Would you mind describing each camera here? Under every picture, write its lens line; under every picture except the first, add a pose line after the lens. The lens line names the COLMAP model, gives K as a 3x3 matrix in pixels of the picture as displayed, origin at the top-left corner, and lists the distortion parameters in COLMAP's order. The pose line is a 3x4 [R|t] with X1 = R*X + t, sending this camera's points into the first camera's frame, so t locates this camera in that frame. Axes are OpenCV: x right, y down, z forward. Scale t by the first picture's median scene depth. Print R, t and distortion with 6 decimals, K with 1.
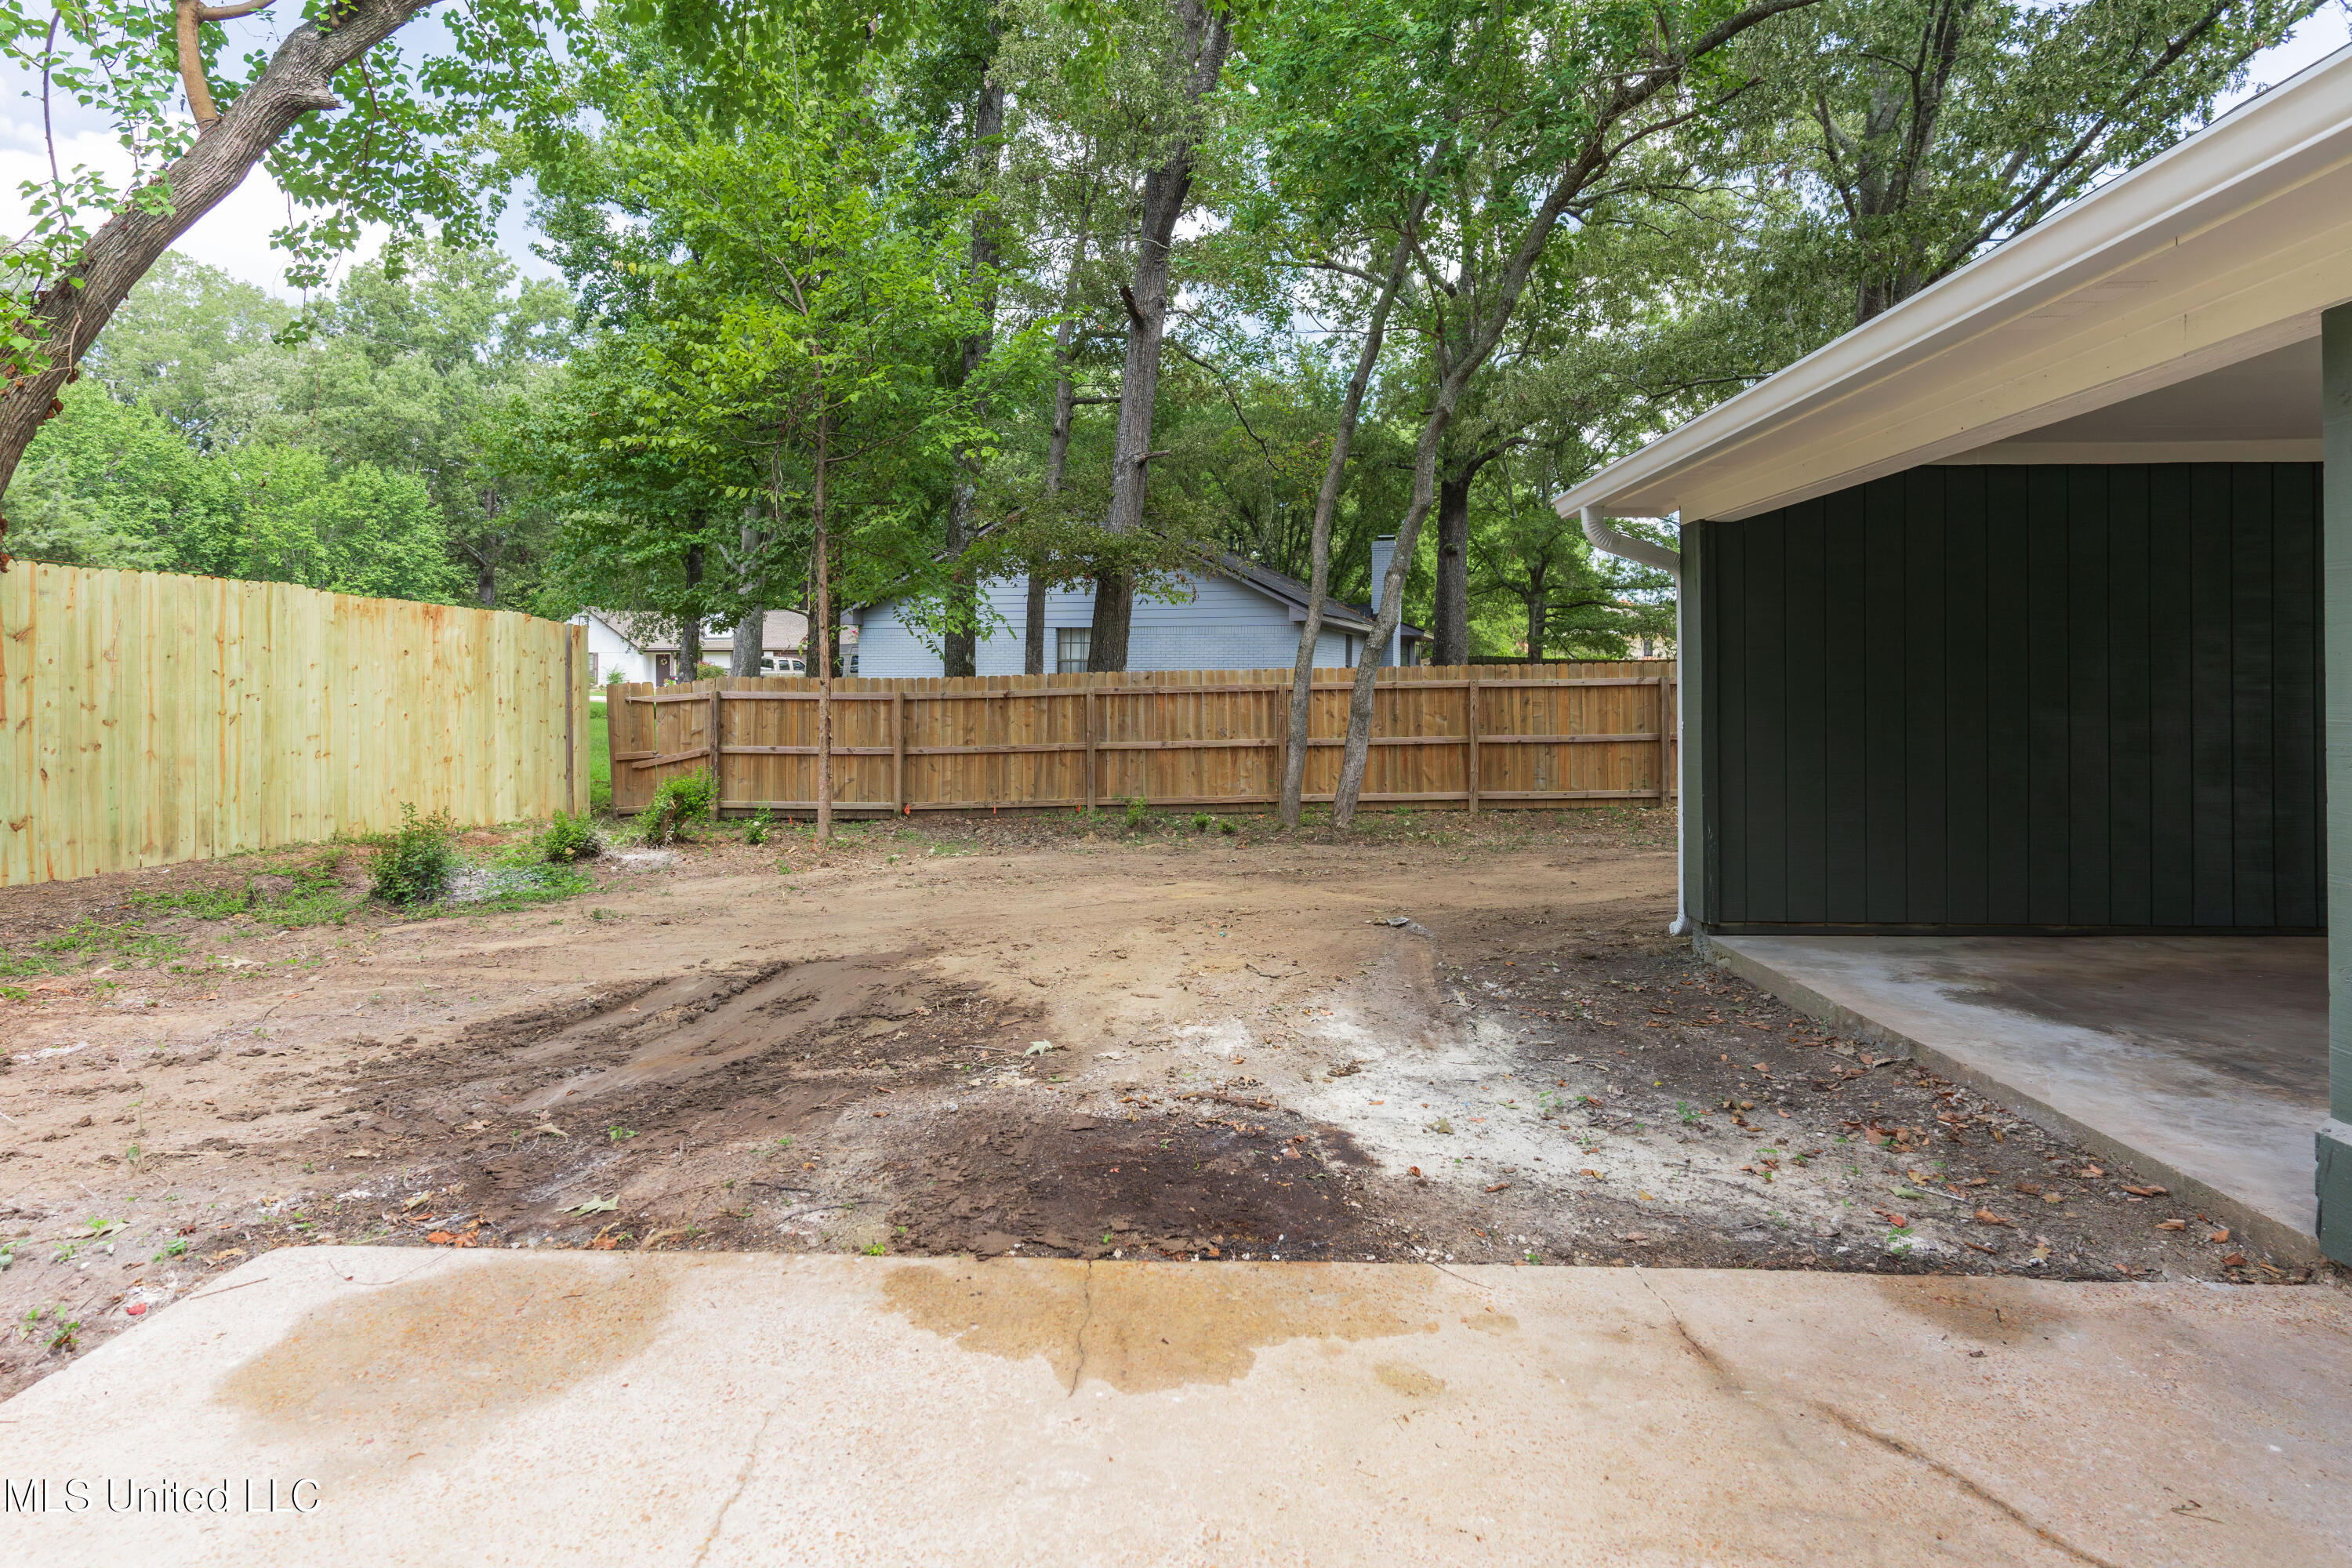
lens RADIAL K [[1178.9, 0, 1145.0], [0, 1178.9, 685.7], [0, 0, 1]] dist [-0.000035, -0.000457]
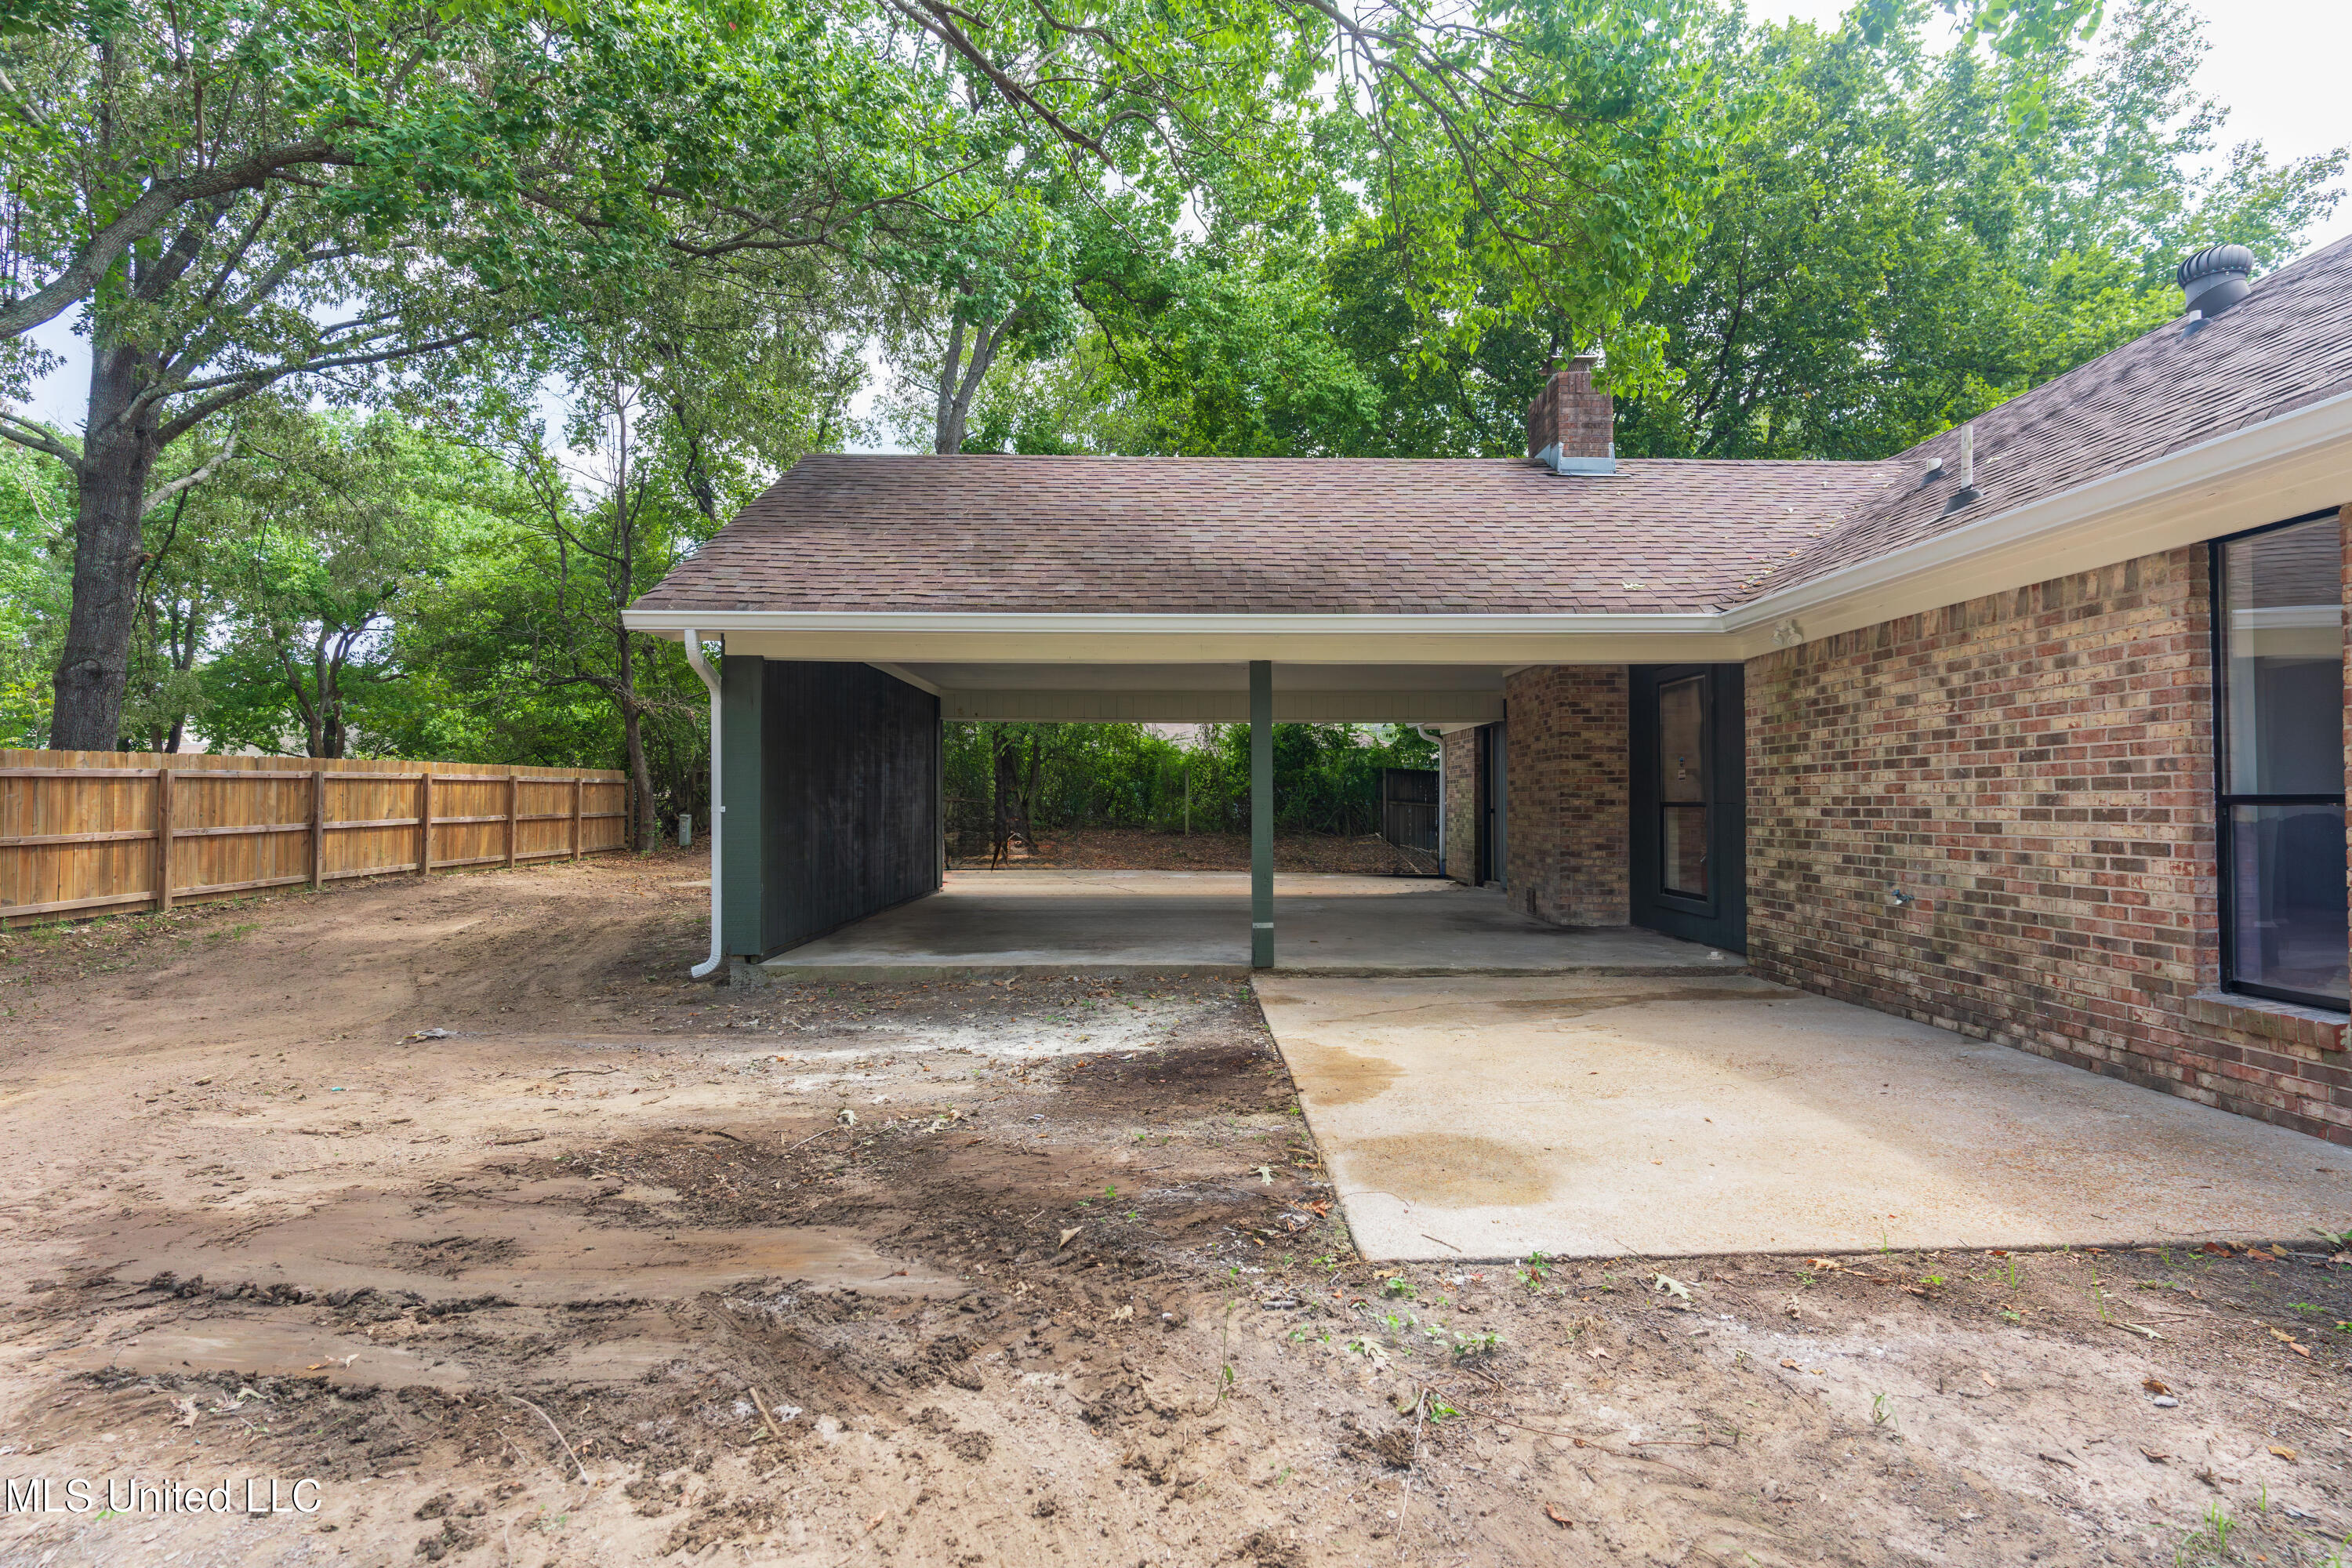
lens RADIAL K [[1165.6, 0, 1193.2], [0, 1165.6, 773.2], [0, 0, 1]] dist [0.000682, -0.000277]
pose [[-0.069659, 0.023288, 0.997299, -0.364264], [-0.006995, 0.999692, -0.023832, 0.008958], [-0.997546, -0.008636, -0.069474, 0.246735]]
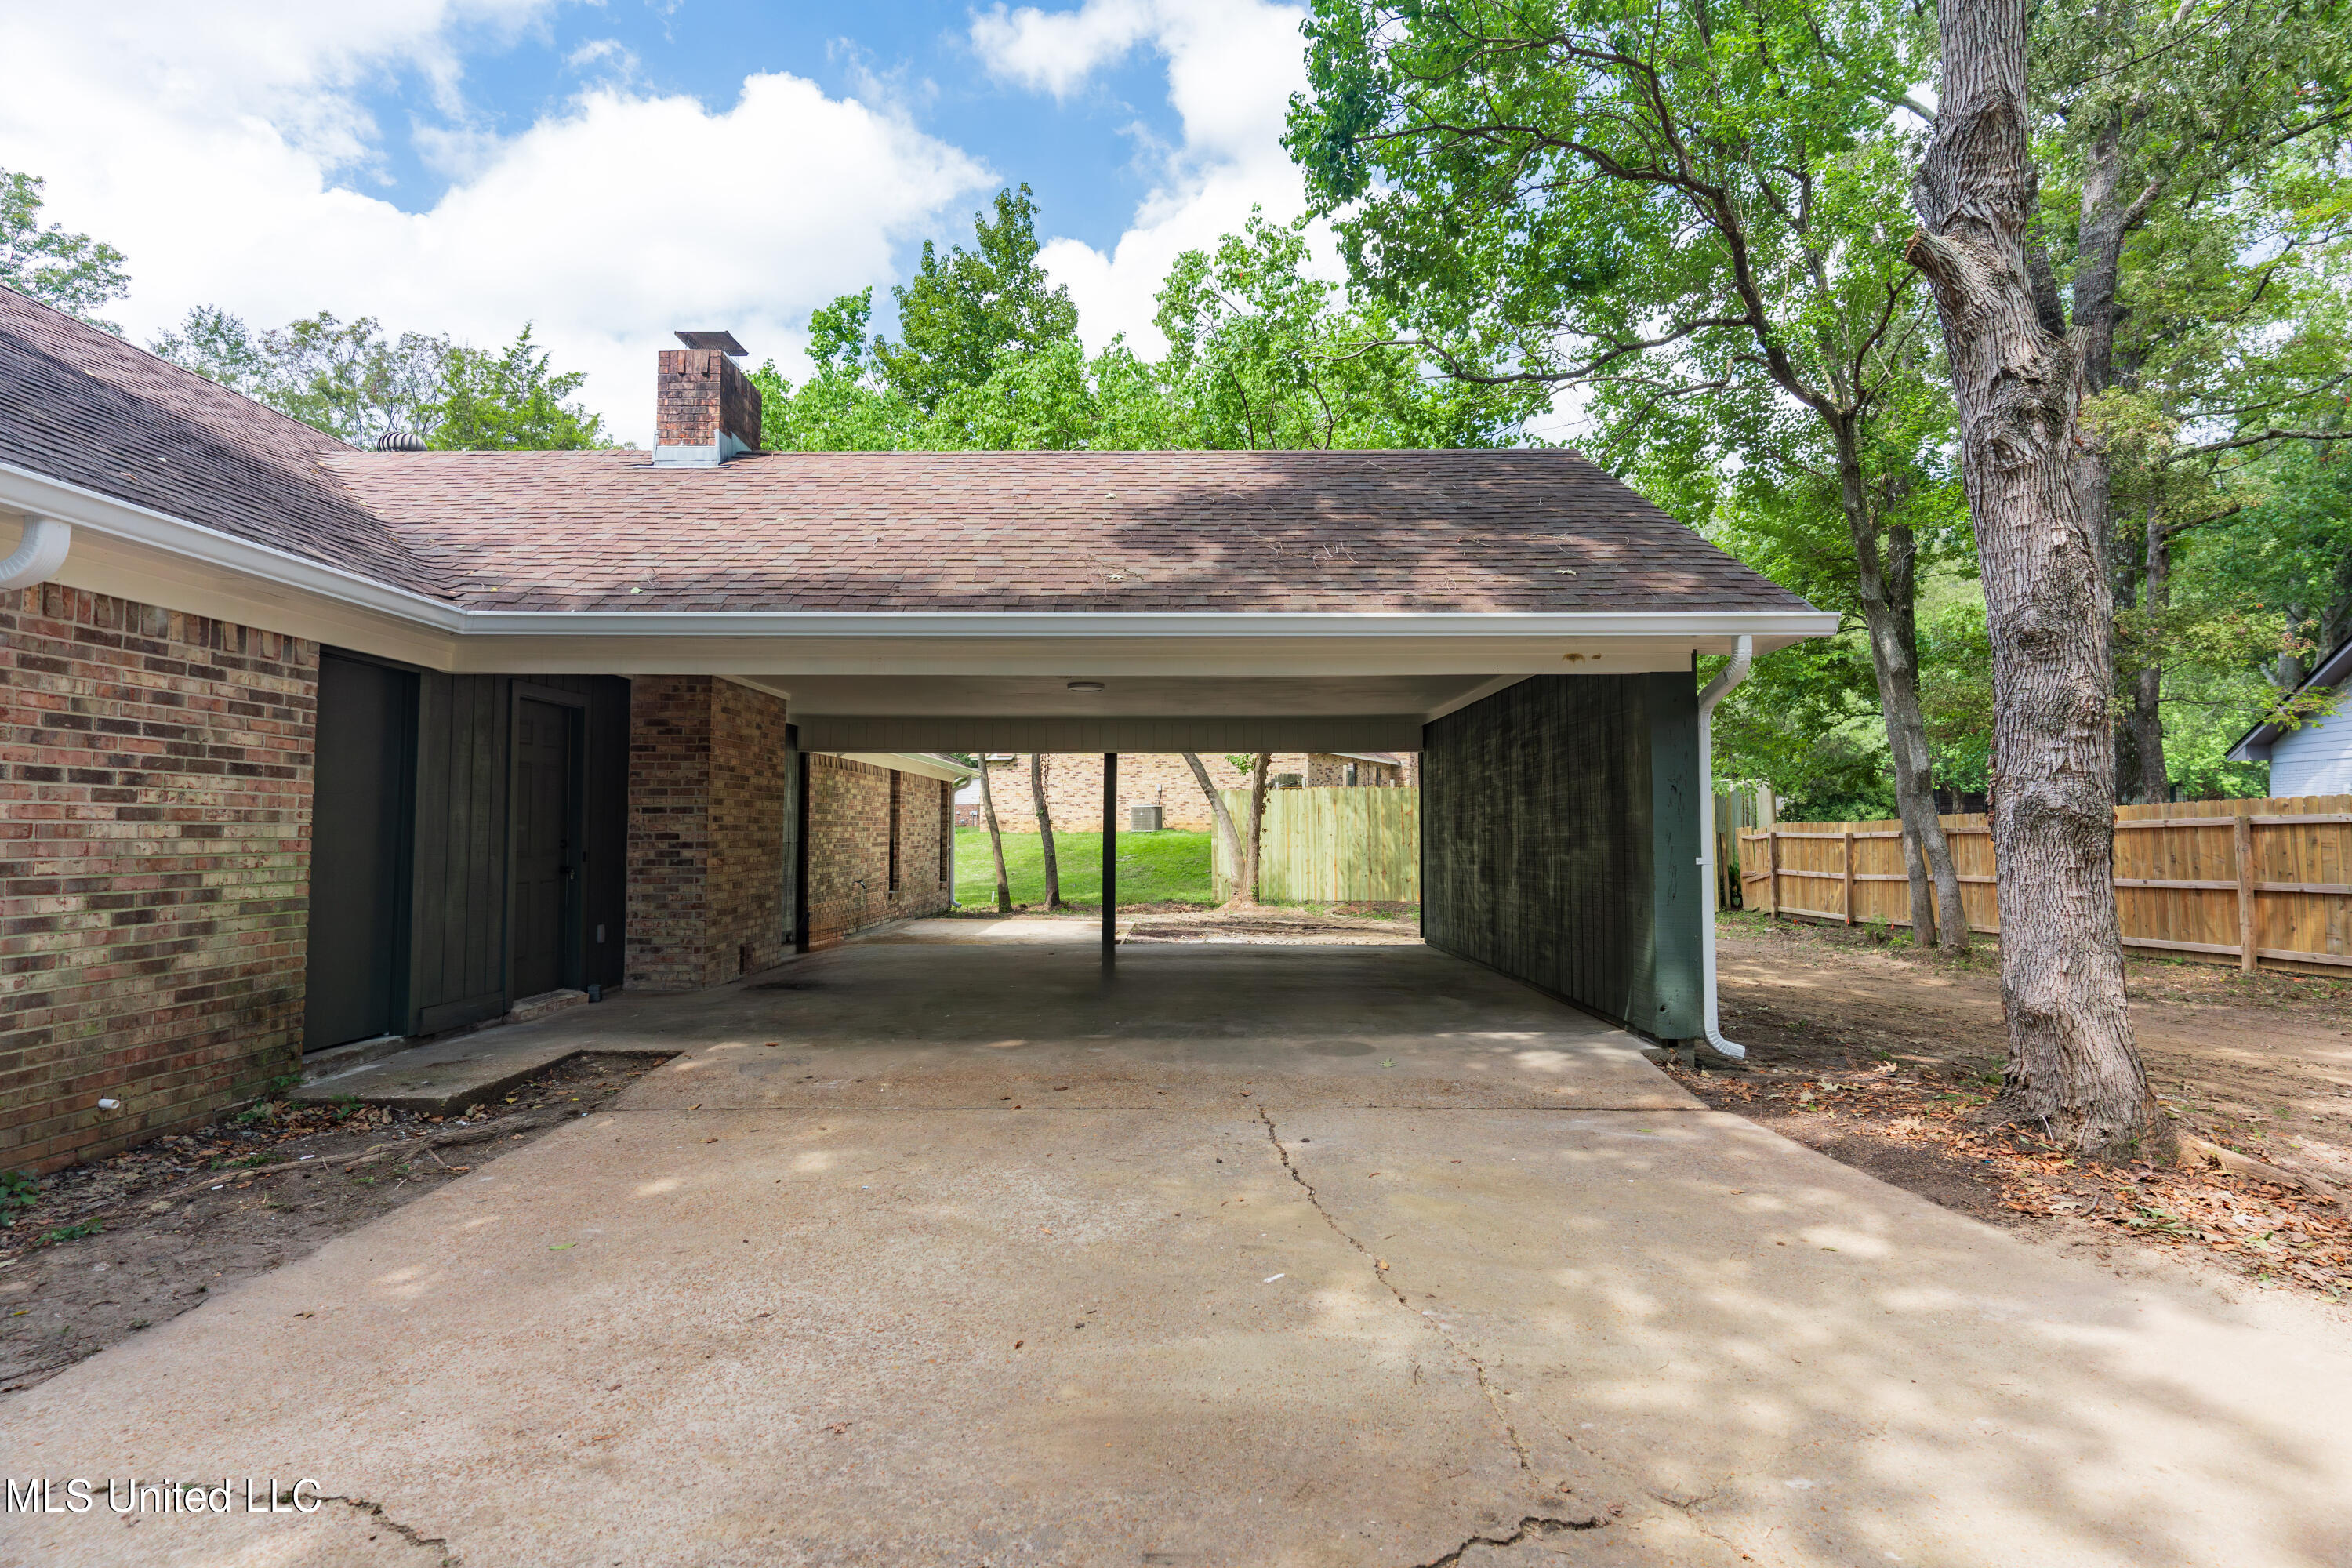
lens RADIAL K [[1133.4, 0, 1172.4], [0, 1133.4, 786.7], [0, 0, 1]] dist [0.003503, 0.000190]
pose [[0.046780, -0.043780, -0.997945, 1.063170], [0.005561, 0.999035, -0.043567, 0.005226], [0.998890, -0.003512, 0.046978, 0.179881]]
